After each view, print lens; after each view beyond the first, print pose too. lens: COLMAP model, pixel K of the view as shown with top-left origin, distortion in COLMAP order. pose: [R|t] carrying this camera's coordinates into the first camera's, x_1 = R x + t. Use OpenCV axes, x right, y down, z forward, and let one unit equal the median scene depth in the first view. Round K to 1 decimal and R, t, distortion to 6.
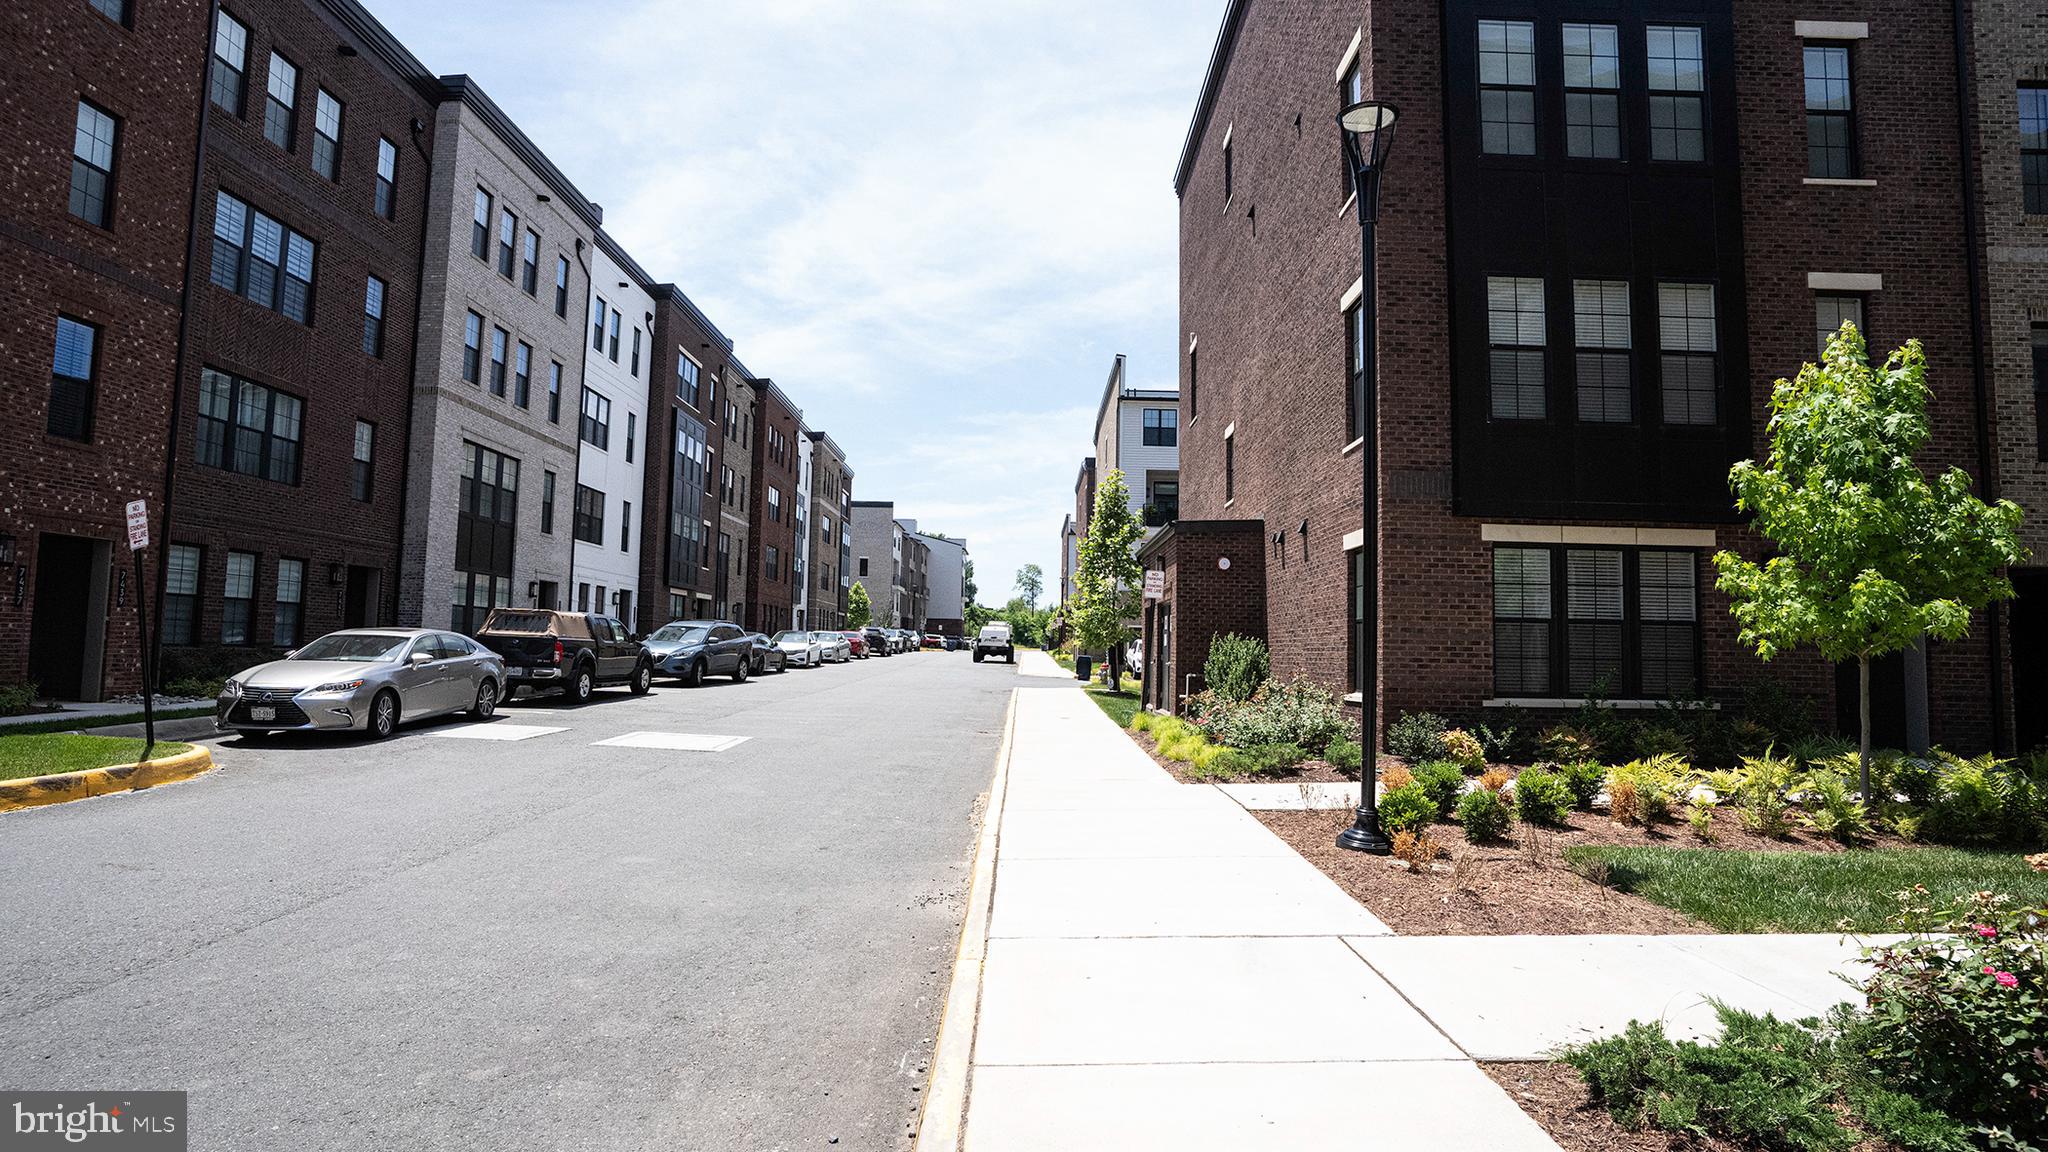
lens RADIAL K [[992.7, 0, 1024.0], [0, 992.7, 576.0], [0, 0, 1]] dist [-0.074235, 0.037641]
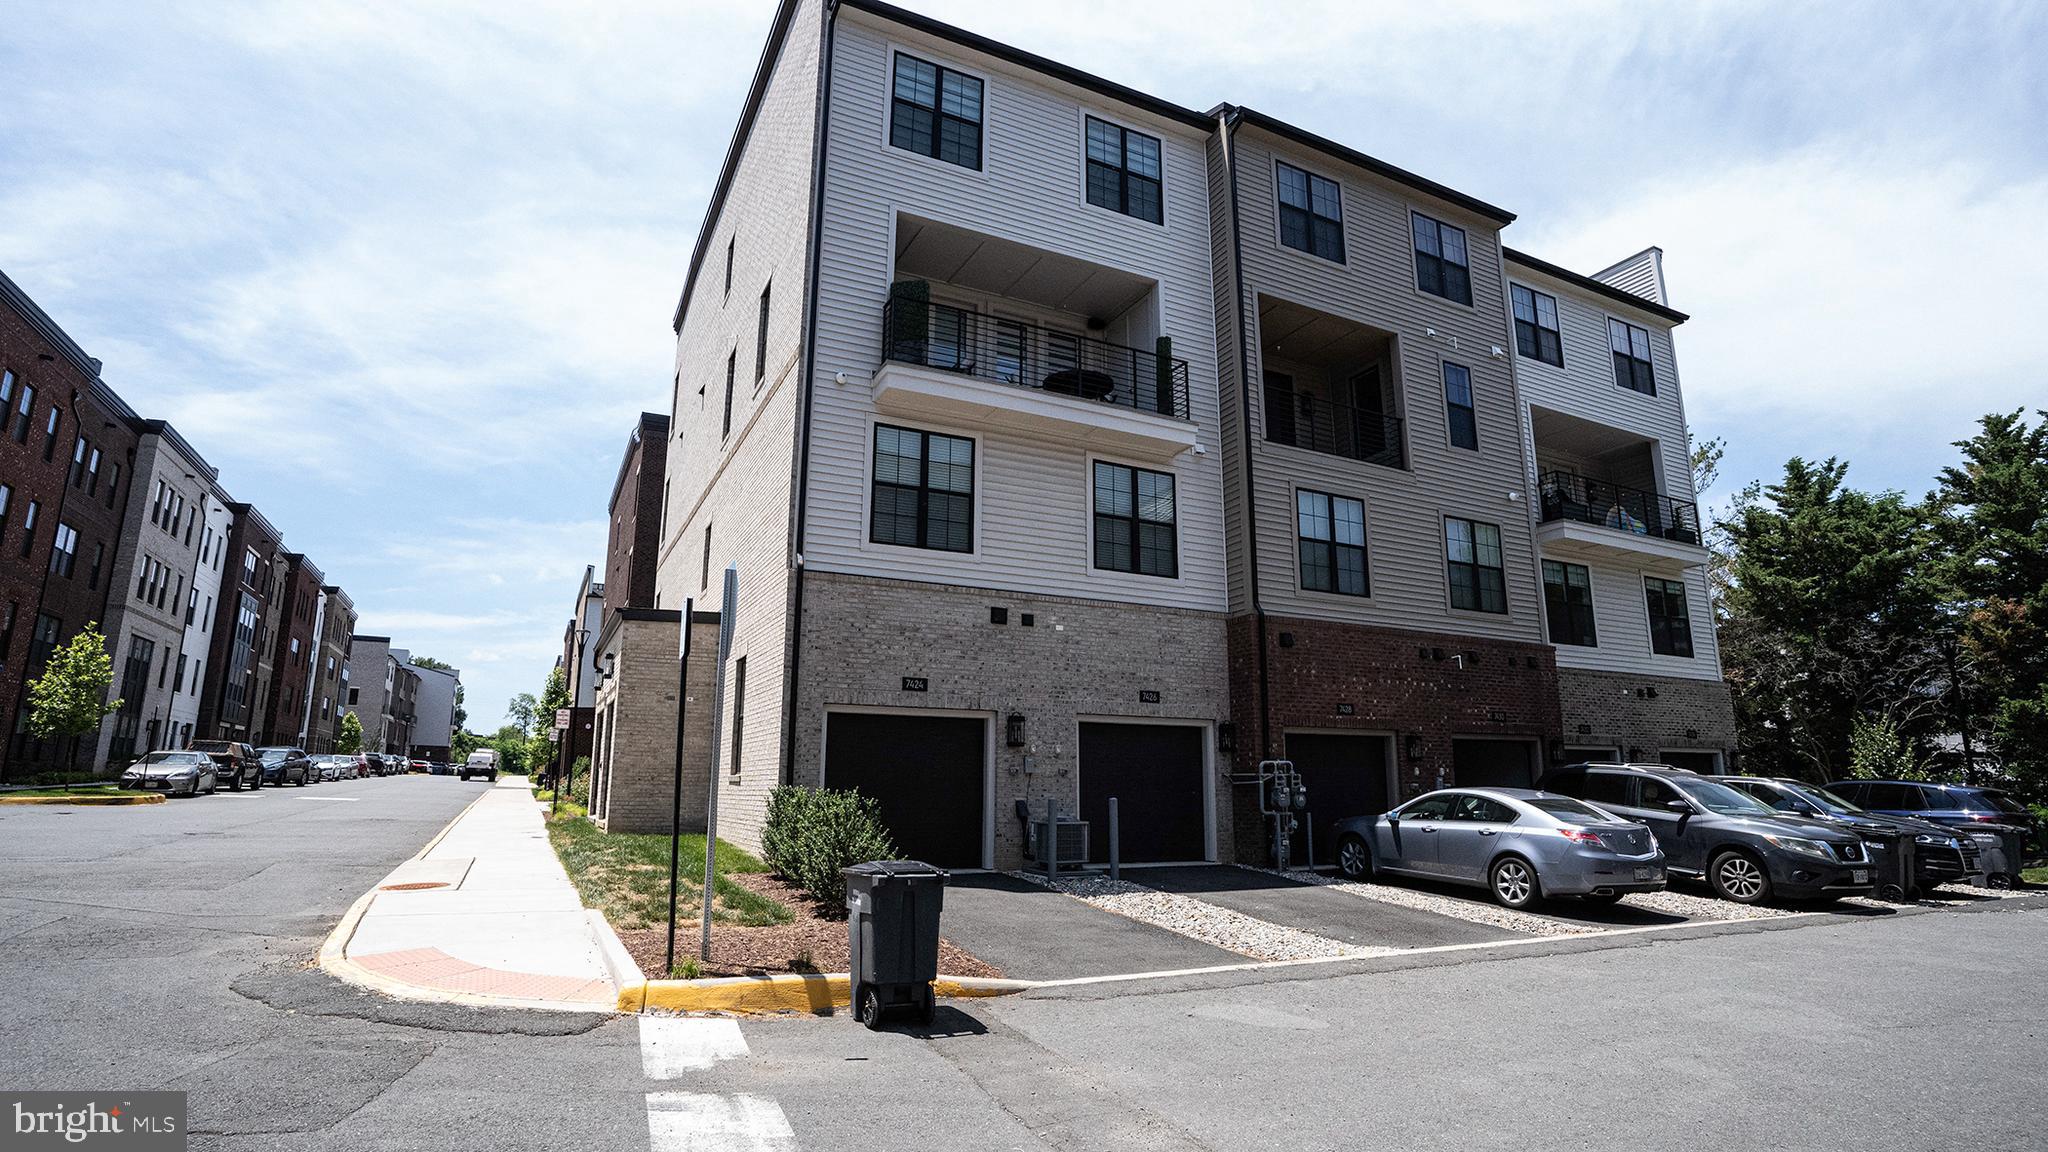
lens RADIAL K [[992.7, 0, 1024.0], [0, 992.7, 576.0], [0, 0, 1]] dist [-0.074235, 0.037641]
pose [[0.889977, 0.062339, 0.451725, 0.008988], [-0.005341, 0.991969, -0.126371, -0.019317], [-0.455975, 0.110055, 0.883162, -0.492274]]
